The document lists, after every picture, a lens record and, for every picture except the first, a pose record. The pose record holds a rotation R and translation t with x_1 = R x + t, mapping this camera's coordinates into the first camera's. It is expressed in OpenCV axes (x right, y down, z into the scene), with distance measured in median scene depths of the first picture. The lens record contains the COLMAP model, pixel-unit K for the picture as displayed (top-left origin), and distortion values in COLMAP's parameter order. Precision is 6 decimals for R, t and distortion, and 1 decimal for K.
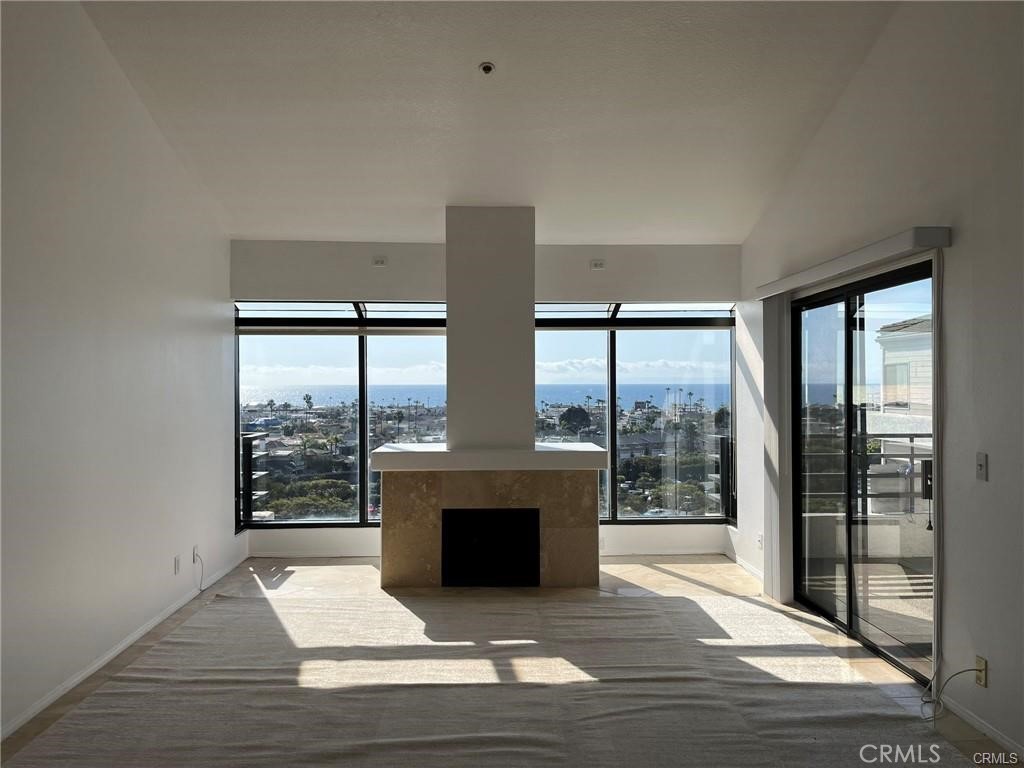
lens RADIAL K [[770.3, 0, 507.0], [0, 770.3, 383.0], [0, 0, 1]] dist [0.057609, -0.080399]
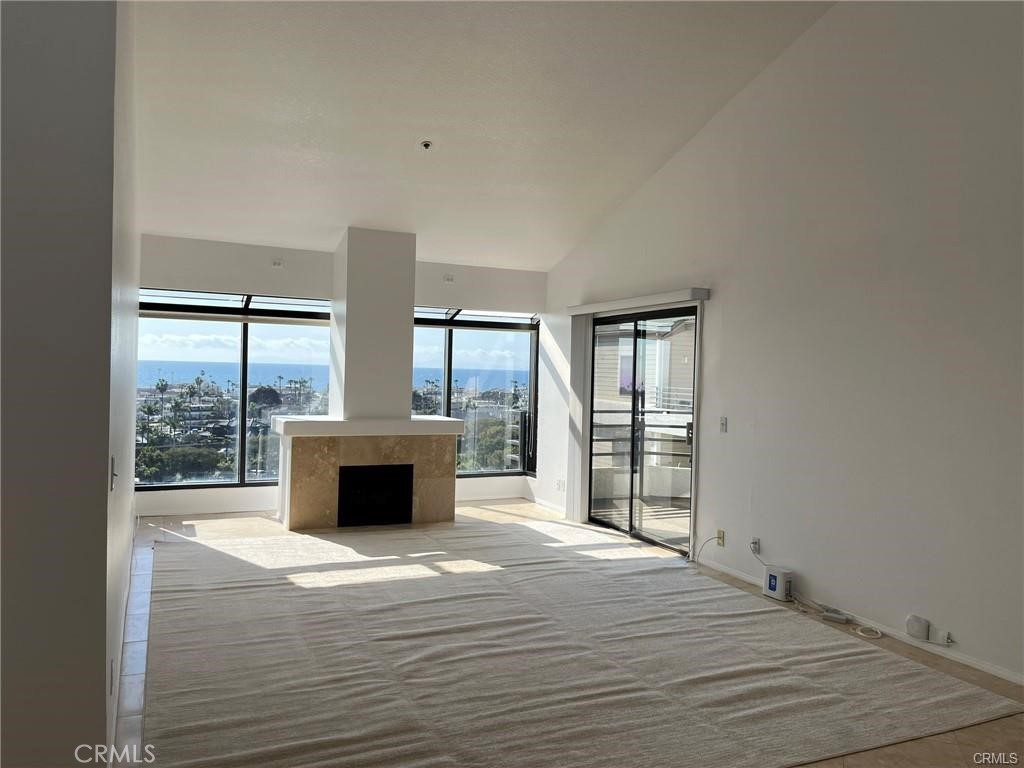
lens RADIAL K [[770.3, 0, 507.0], [0, 770.3, 383.0], [0, 0, 1]] dist [0.057609, -0.080399]
pose [[0.922697, 0.020498, 0.384981, -0.311523], [-0.029548, 0.999408, 0.017607, -0.003422], [-0.384393, -0.027621, 0.922756, -0.263718]]
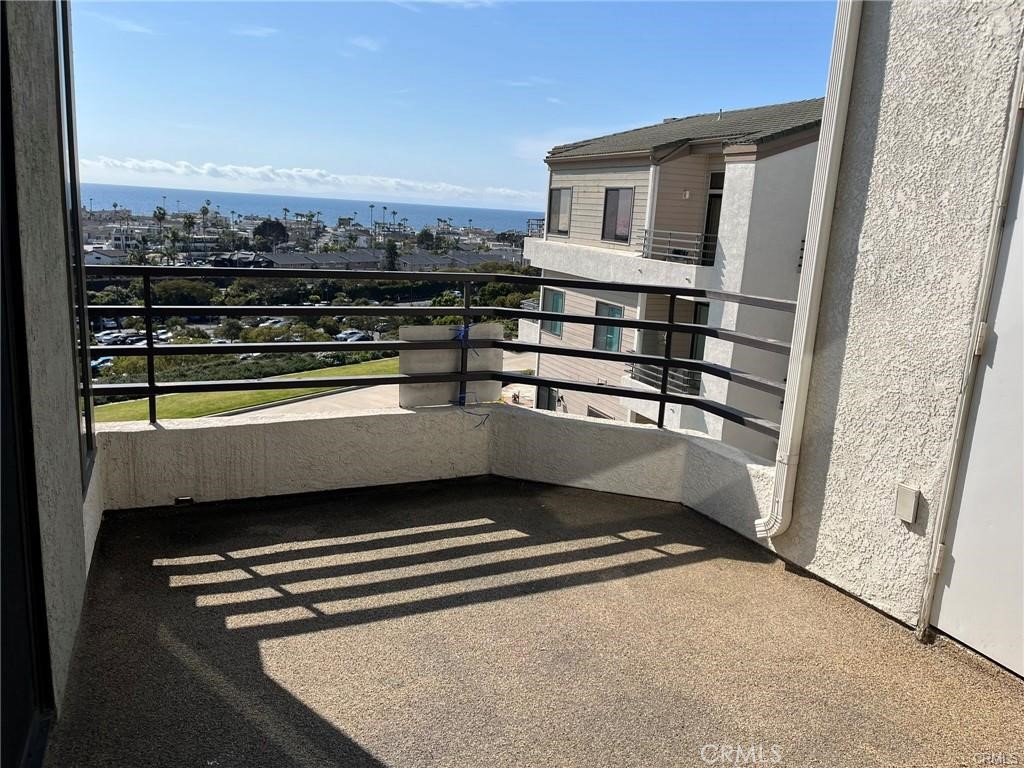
lens RADIAL K [[768.8, 0, 529.6], [0, 768.8, 382.8], [0, 0, 1]] dist [0.011235, -0.001576]
pose [[0.919765, -0.025970, 0.391610, 0.461352], [-0.064995, 0.973951, 0.217242, 0.026173], [-0.387051, -0.225265, 0.894118, 0.626487]]
